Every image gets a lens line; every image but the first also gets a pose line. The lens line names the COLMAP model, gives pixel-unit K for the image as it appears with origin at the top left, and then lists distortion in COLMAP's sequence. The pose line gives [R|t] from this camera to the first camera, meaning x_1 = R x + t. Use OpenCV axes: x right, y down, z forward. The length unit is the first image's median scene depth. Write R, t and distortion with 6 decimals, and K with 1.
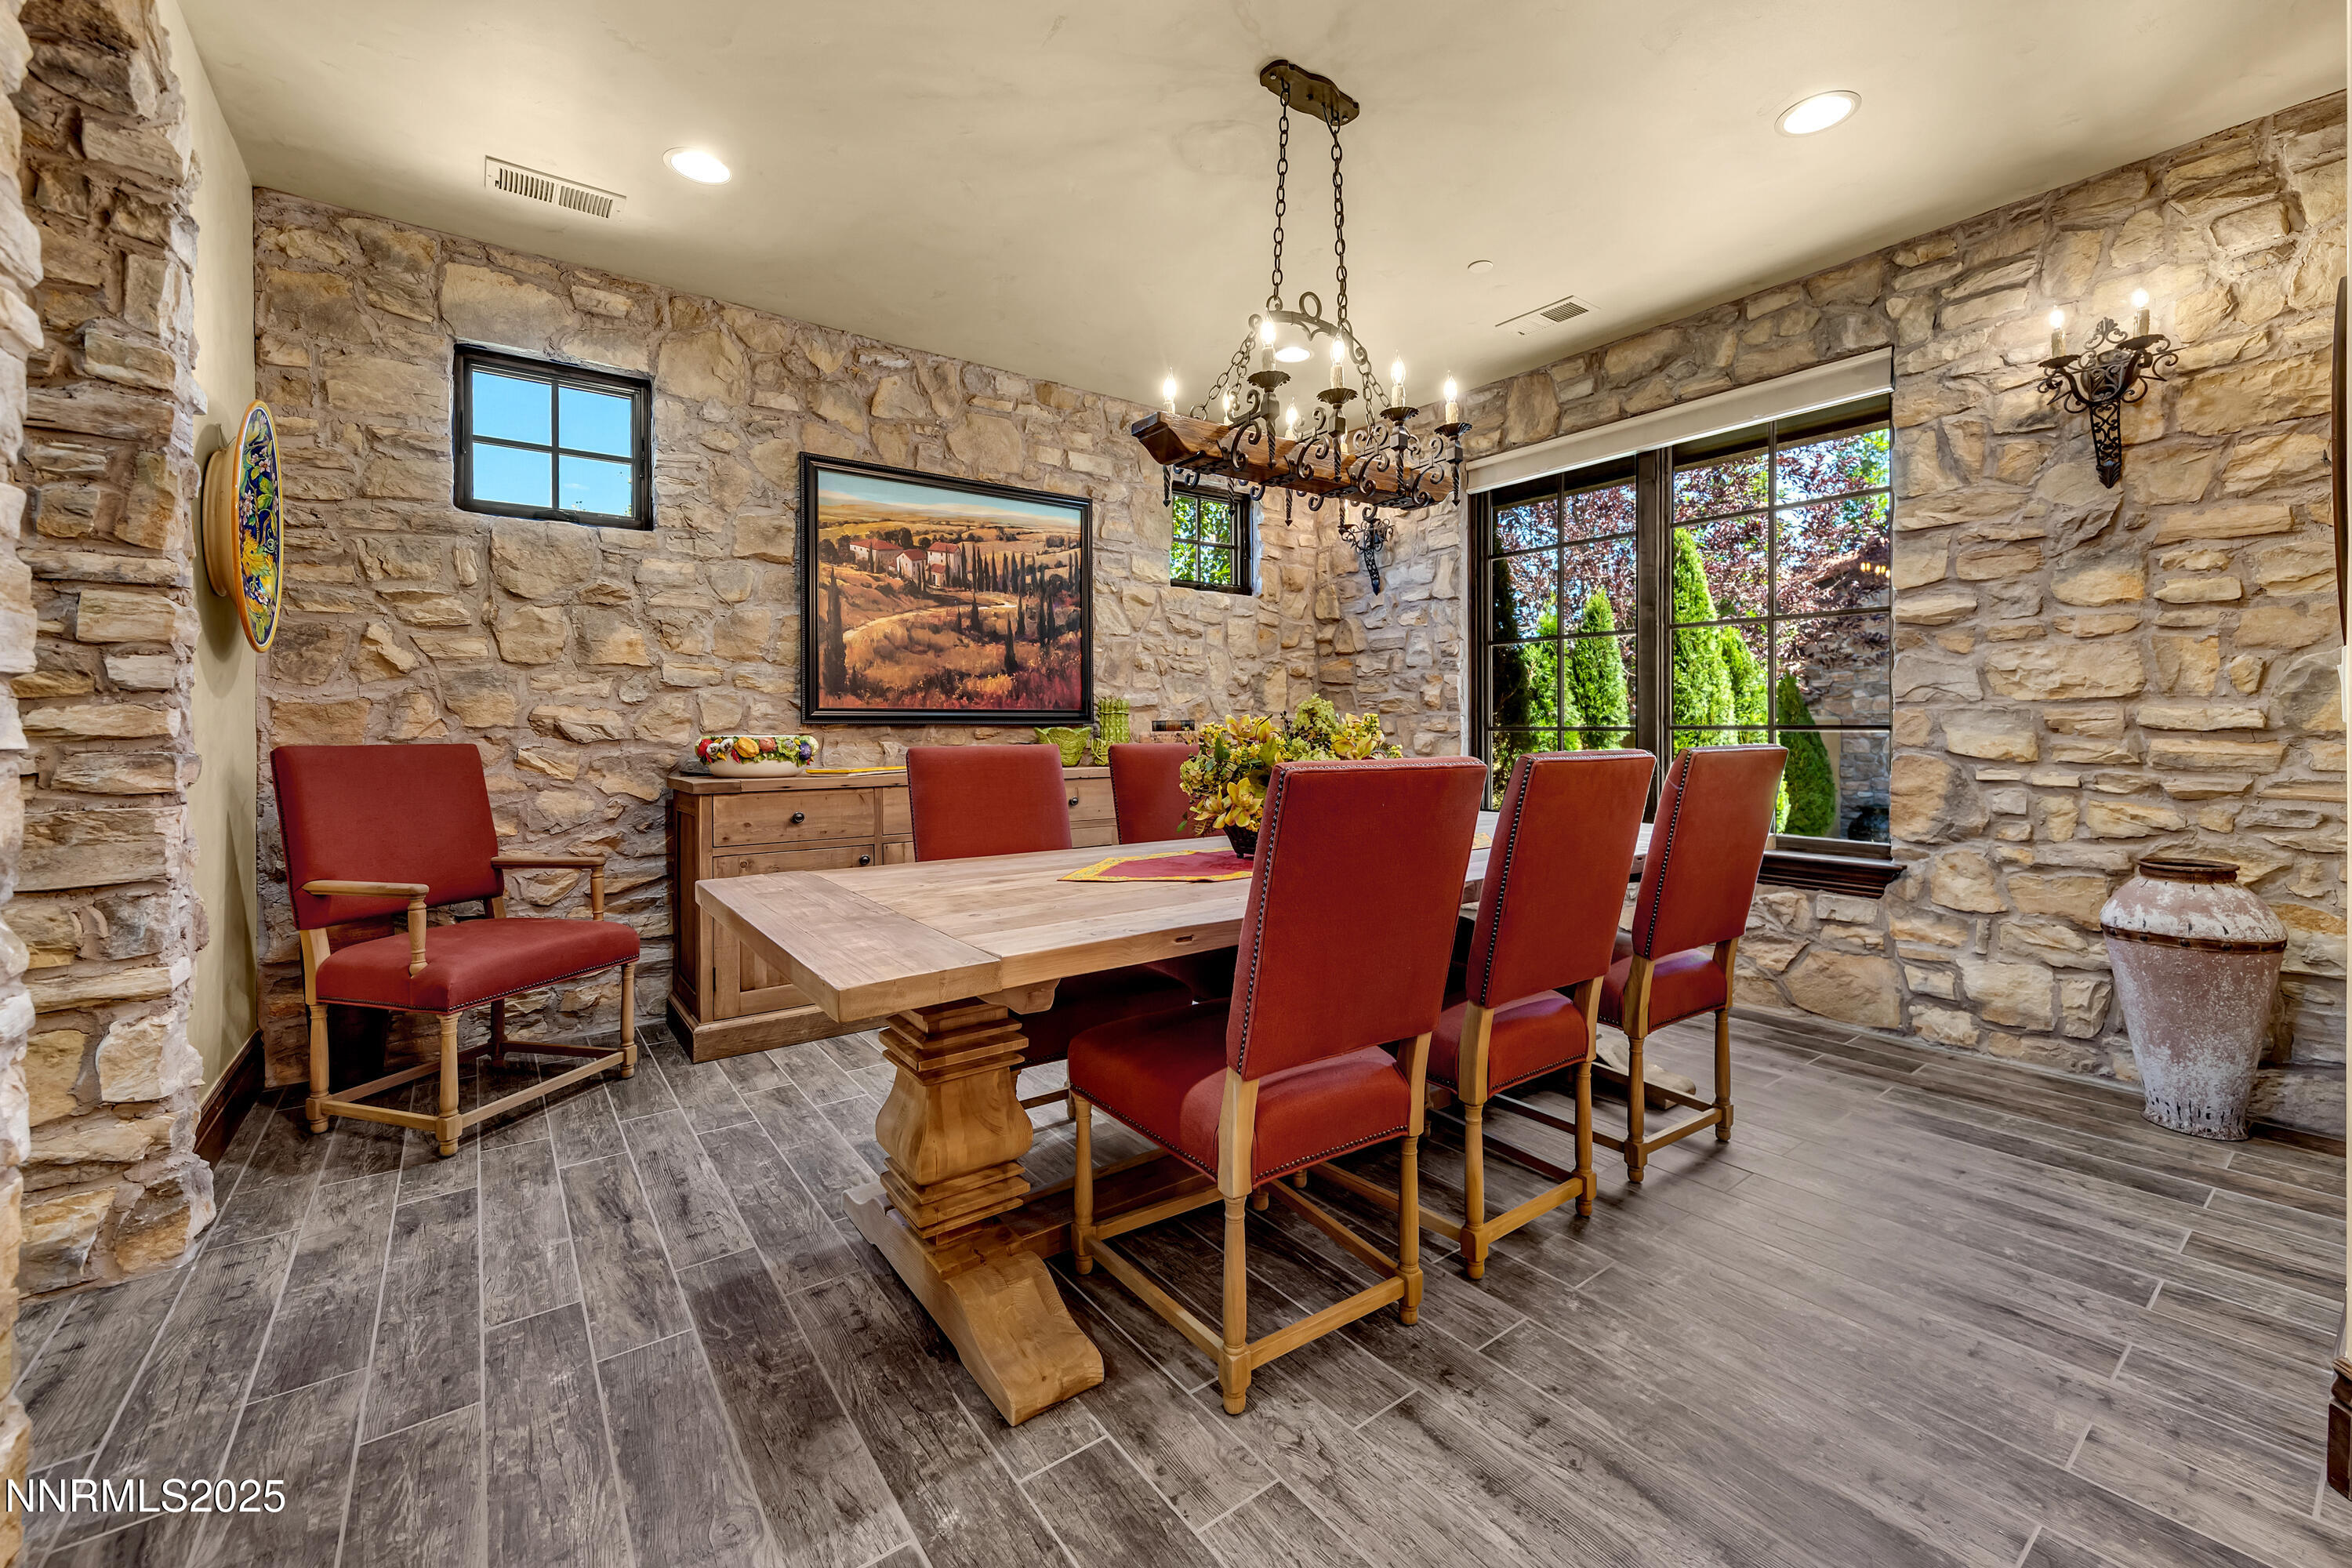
lens RADIAL K [[961.0, 0, 1230.1], [0, 961.0, 733.9], [0, 0, 1]] dist [0.001152, -0.000138]
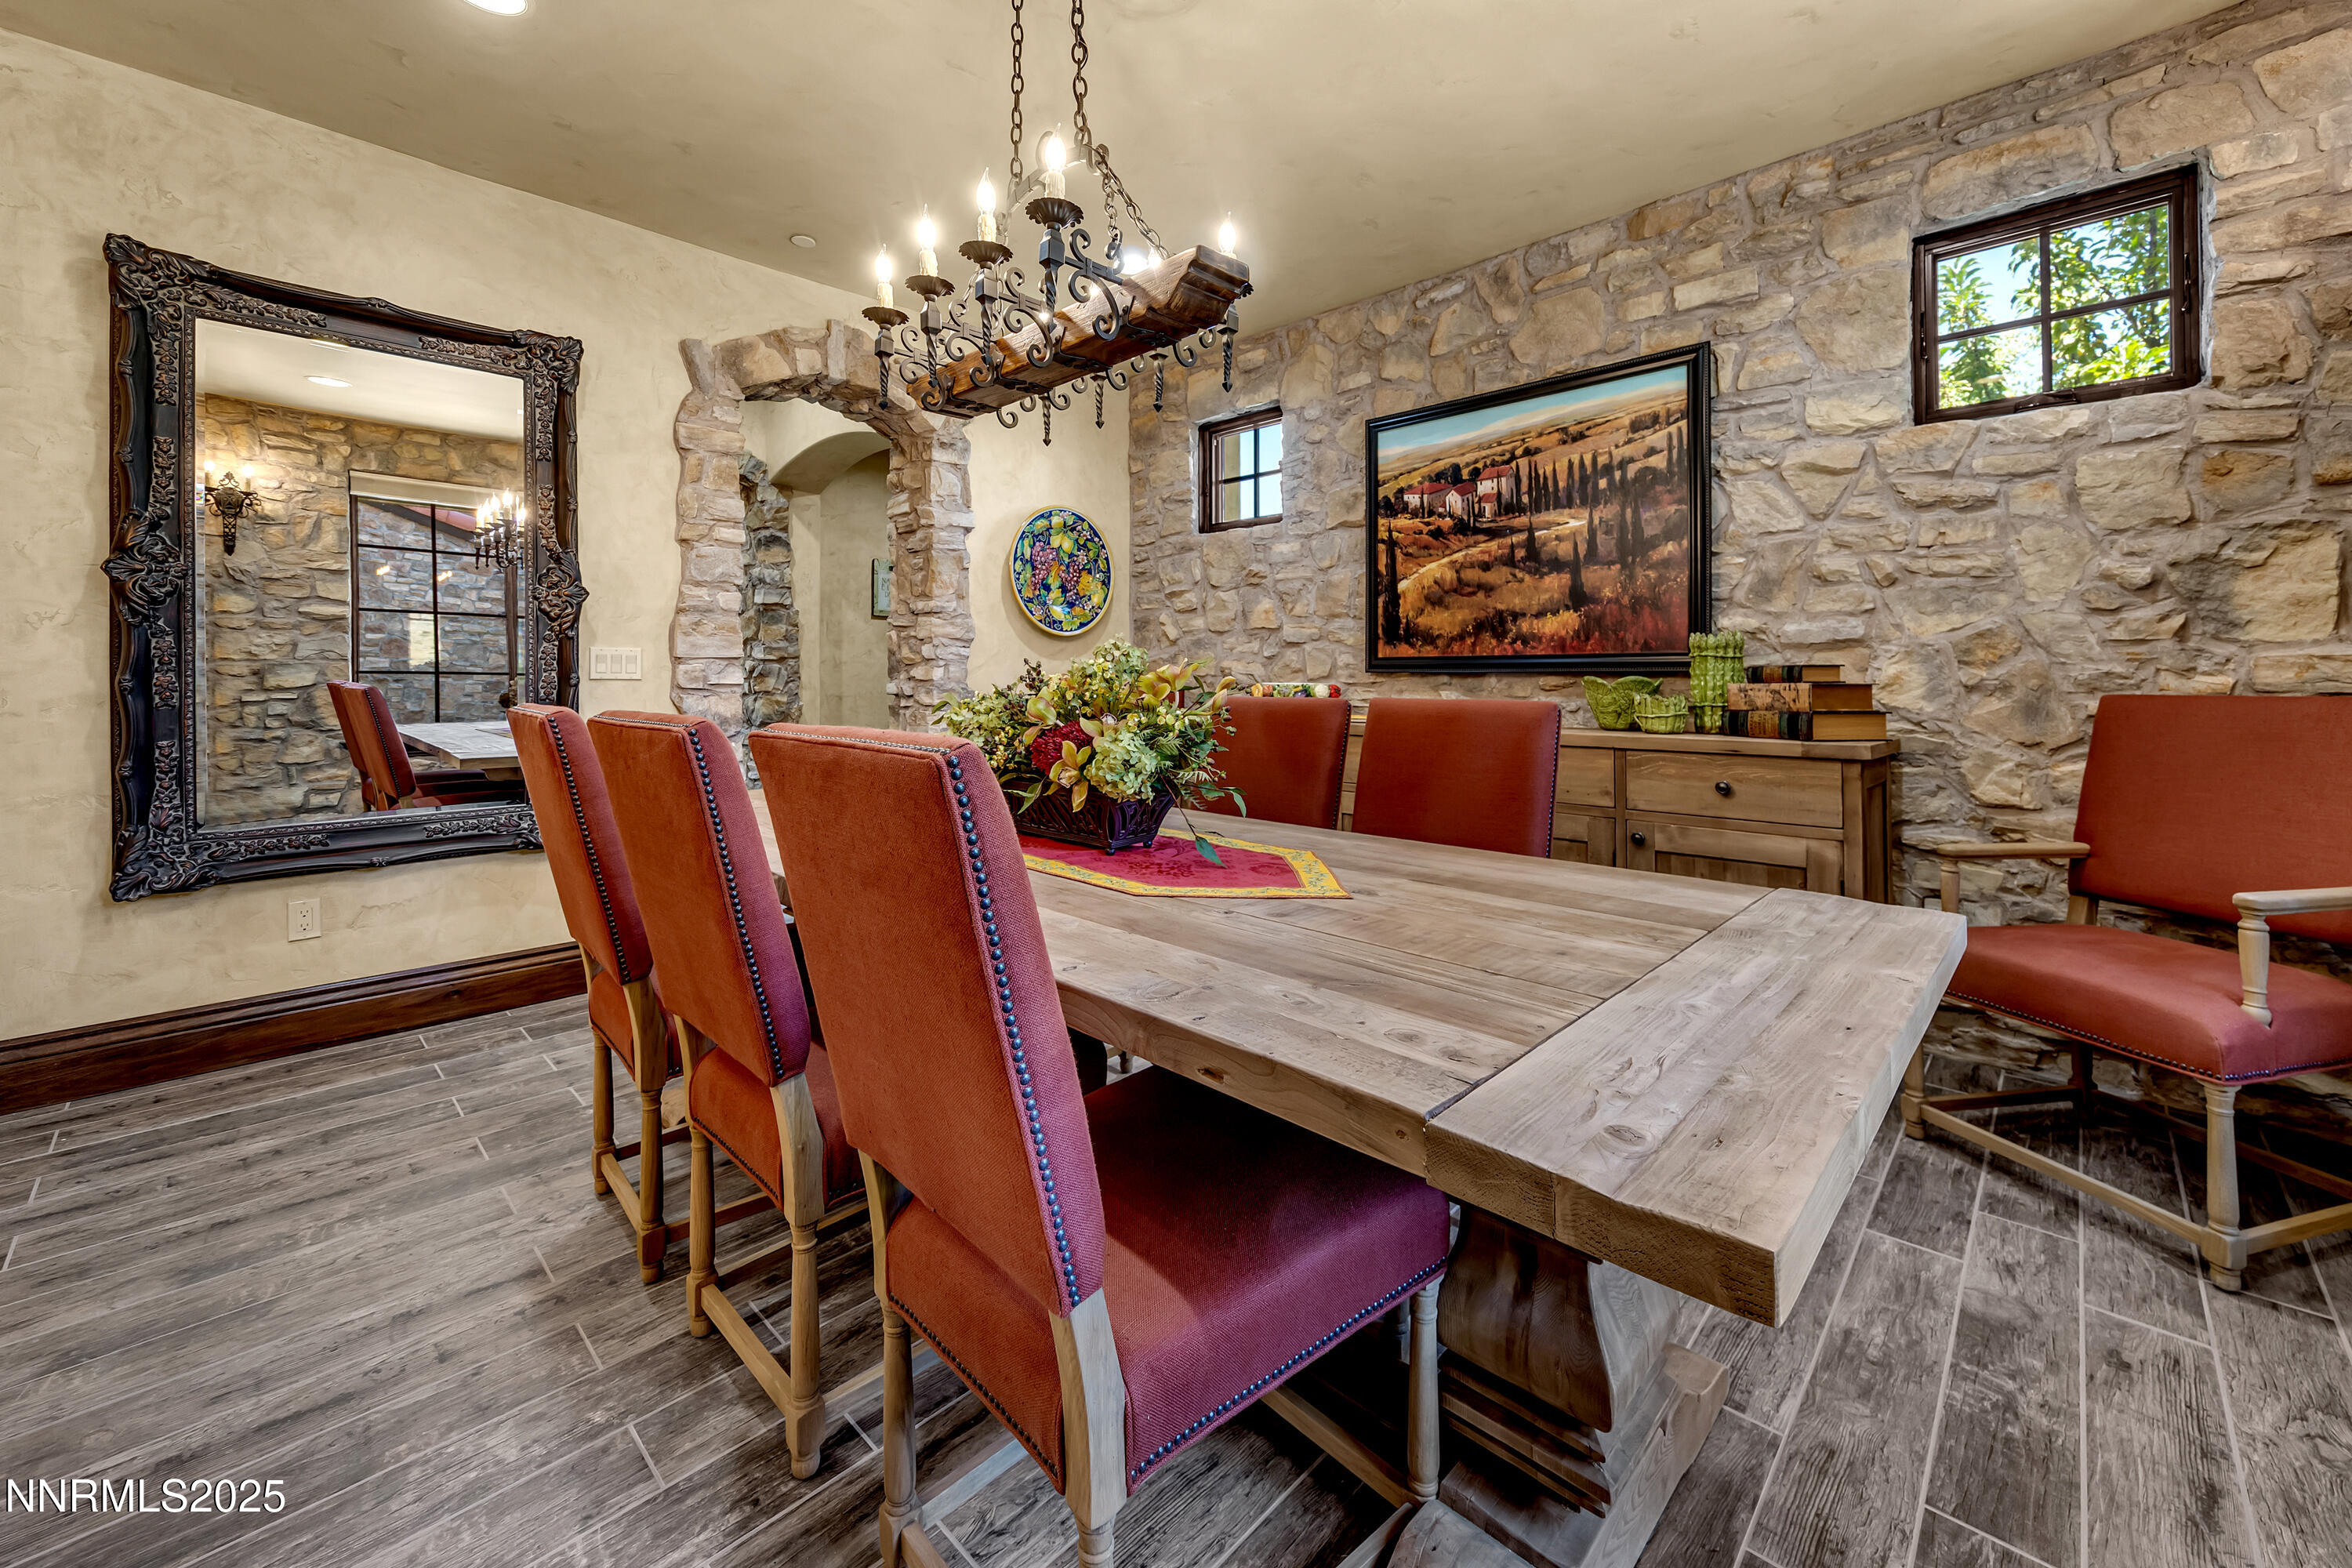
lens RADIAL K [[930.0, 0, 1168.4], [0, 930.0, 671.9], [0, 0, 1]] dist [0.005914, 0.000332]
pose [[0.119634, -0.001179, -0.992817, 0.522509], [-0.005941, 0.999981, -0.001904, -0.007510], [0.992800, 0.006126, 0.119624, 0.609119]]
